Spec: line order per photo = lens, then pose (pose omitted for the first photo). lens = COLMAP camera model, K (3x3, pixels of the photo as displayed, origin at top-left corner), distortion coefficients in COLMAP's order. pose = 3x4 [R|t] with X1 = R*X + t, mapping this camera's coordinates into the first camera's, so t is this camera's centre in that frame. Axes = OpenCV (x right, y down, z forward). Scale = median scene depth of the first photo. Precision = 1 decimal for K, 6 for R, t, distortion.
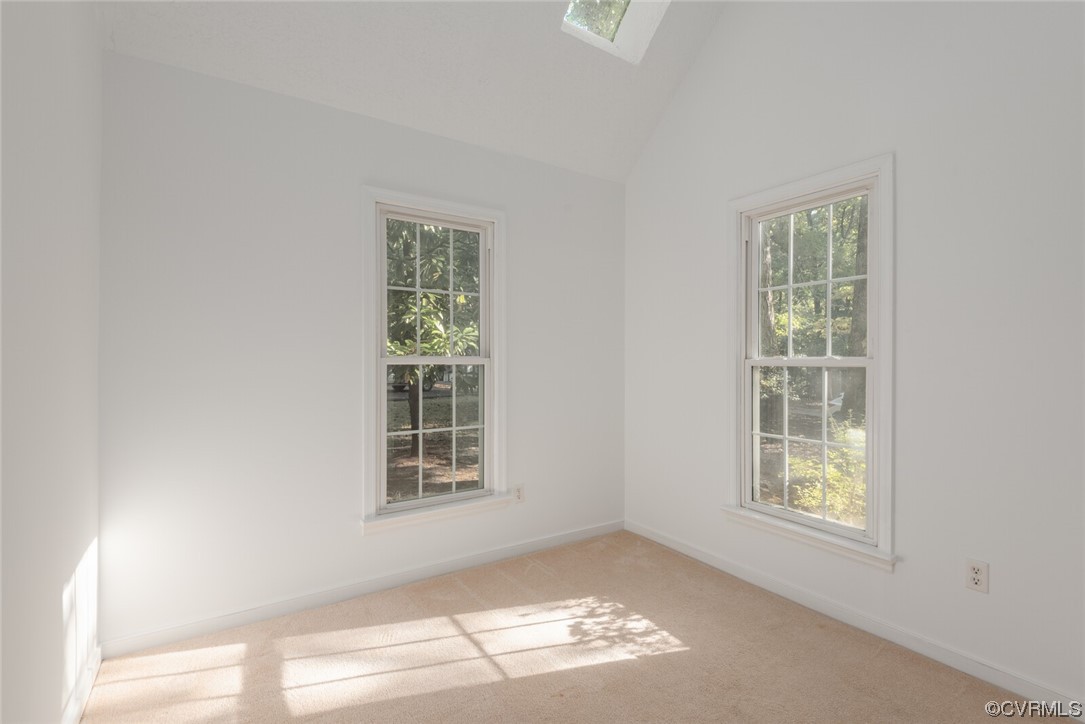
lens RADIAL K [[495.3, 0, 551.4], [0, 495.3, 361.7], [0, 0, 1]] dist [-0.002007, -0.000470]
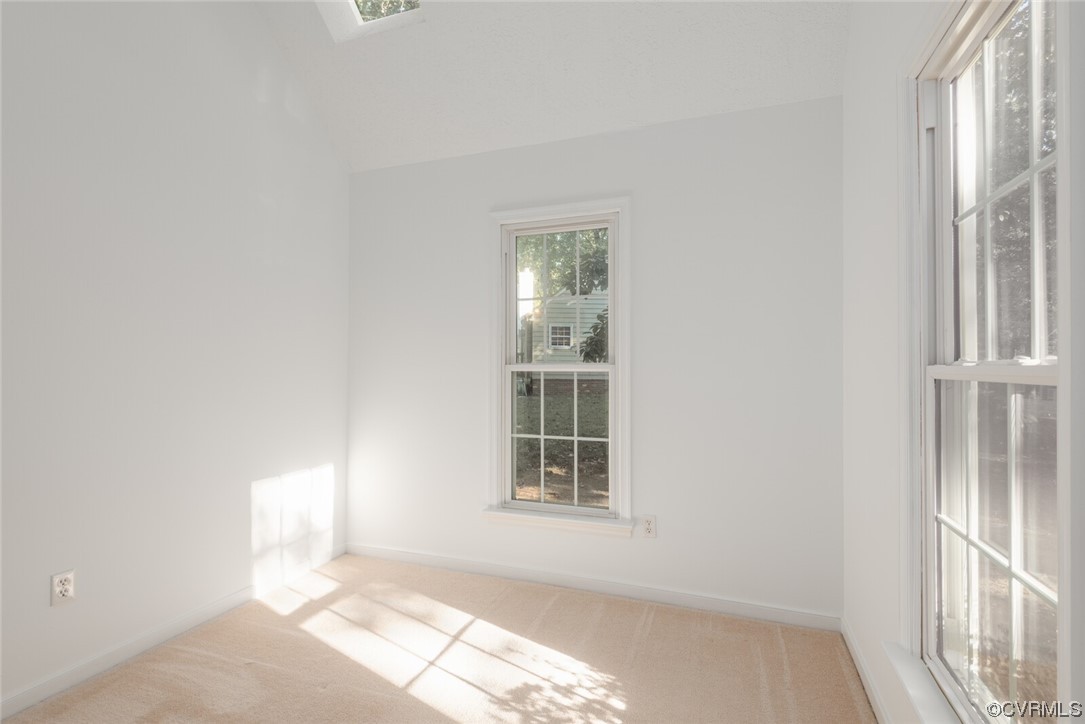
lens RADIAL K [[495.3, 0, 551.4], [0, 495.3, 361.7], [0, 0, 1]] dist [-0.002007, -0.000470]
pose [[0.583684, -0.009262, -0.811928, 0.599946], [-0.002359, 0.999911, -0.013103, -0.000628], [0.811978, 0.009563, 0.583610, 0.434261]]
